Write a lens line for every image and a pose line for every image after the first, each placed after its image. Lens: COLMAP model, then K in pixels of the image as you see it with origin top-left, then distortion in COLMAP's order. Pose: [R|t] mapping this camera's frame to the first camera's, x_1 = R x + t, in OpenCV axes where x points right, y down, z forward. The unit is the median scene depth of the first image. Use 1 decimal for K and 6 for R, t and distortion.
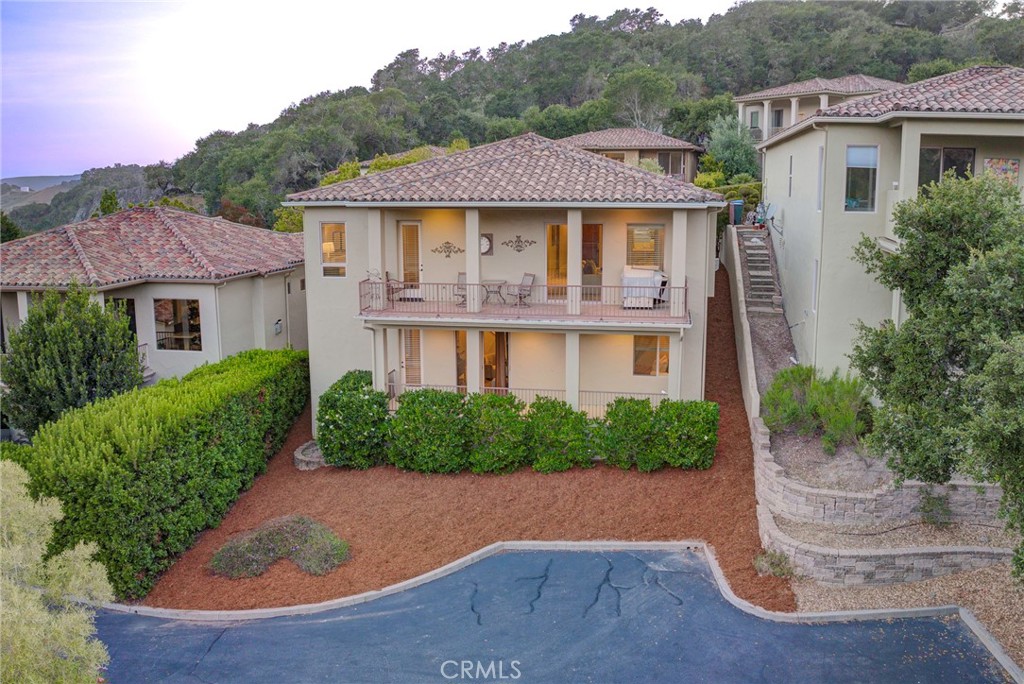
lens RADIAL K [[826.9, 0, 512.0], [0, 826.9, 342.0], [0, 0, 1]] dist [-0.104734, -0.003783]
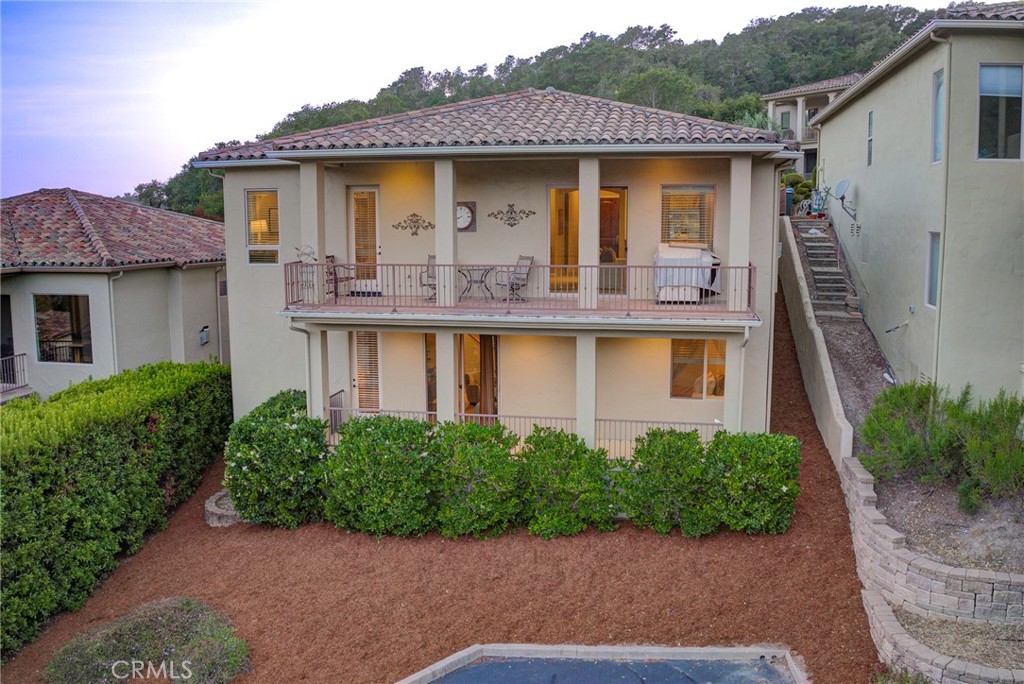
lens RADIAL K [[826.9, 0, 512.0], [0, 826.9, 342.0], [0, 0, 1]] dist [-0.104734, -0.003783]
pose [[0.999921, 0.003046, -0.012154, 0.018760], [-0.003520, 0.999227, -0.039163, 0.021511], [0.012026, 0.039203, 0.999159, 0.298672]]
